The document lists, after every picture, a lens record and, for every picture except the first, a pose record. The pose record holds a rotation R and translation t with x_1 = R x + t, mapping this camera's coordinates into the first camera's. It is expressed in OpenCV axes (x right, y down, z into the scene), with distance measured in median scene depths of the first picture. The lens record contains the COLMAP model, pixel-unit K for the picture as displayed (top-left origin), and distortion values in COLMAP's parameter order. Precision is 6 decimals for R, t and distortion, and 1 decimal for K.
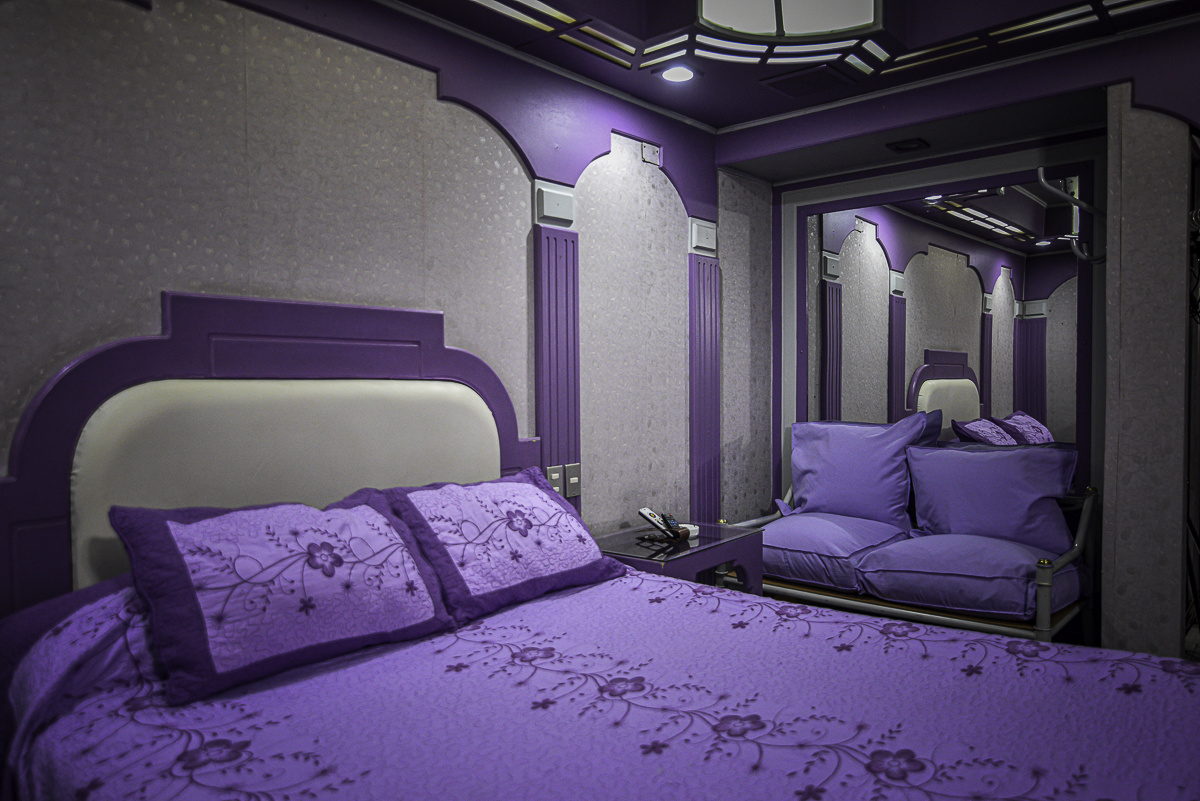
lens RADIAL K [[820.4, 0, 600.0], [0, 820.4, 400.5], [0, 0, 1]] dist [-0.000463, -0.007090]
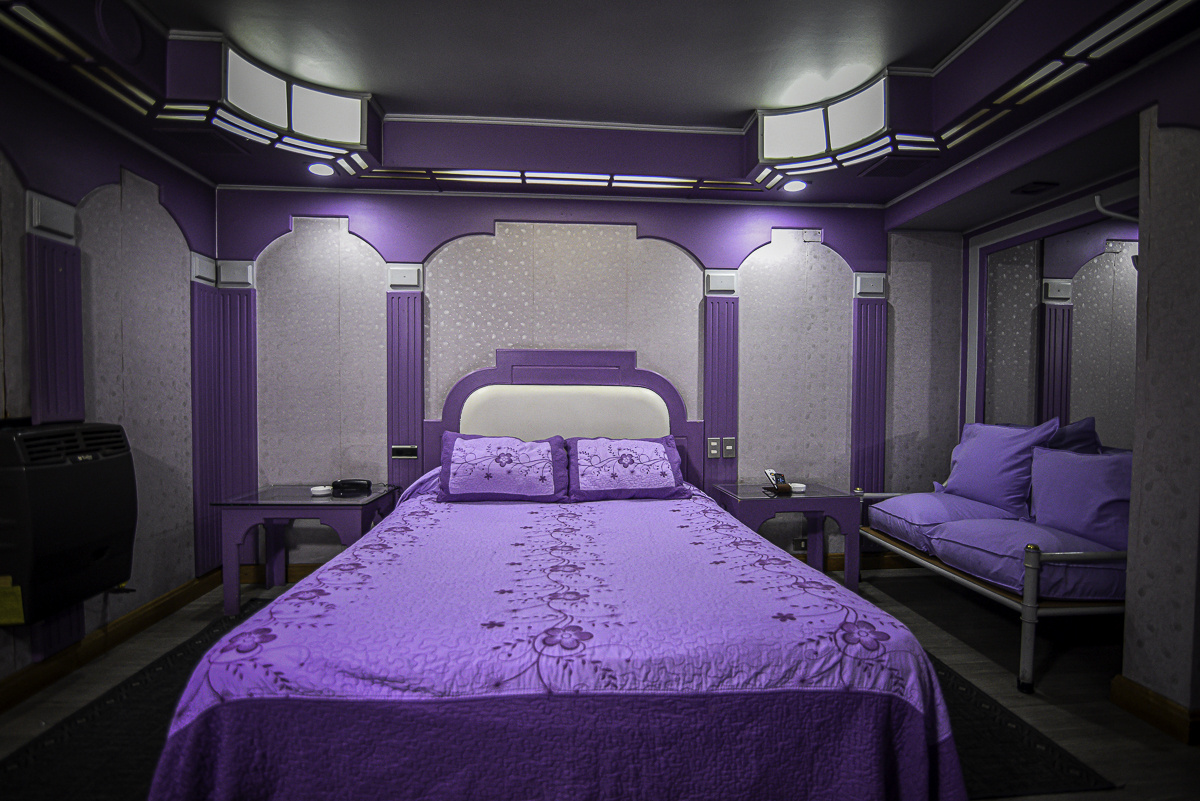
lens RADIAL K [[561.5, 0, 600.0], [0, 561.5, 400.5], [0, 0, 1]] dist [-0.018506, 0.000289]
pose [[0.715062, 0.024201, -0.698642, 0.597004], [-0.025701, 0.999635, 0.008322, -0.000288], [0.698588, 0.012005, 0.715423, 0.011840]]
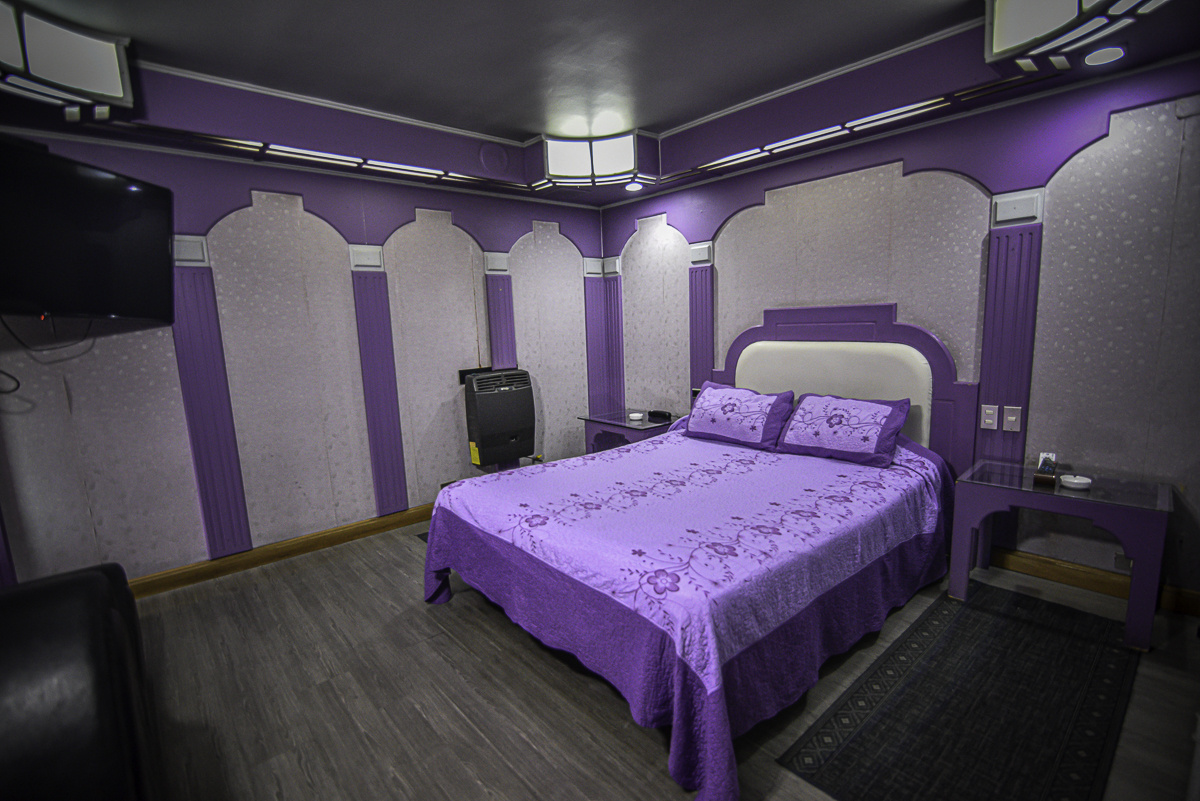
lens RADIAL K [[549.2, 0, 603.2], [0, 549.2, 404.4], [0, 0, 1]] dist [-0.019514, 0.000217]
pose [[-0.122104, 0.161255, -0.979330, 0.957938], [0.016251, 0.986906, 0.160476, -0.082754], [0.992384, 0.003680, -0.123126, 0.473747]]
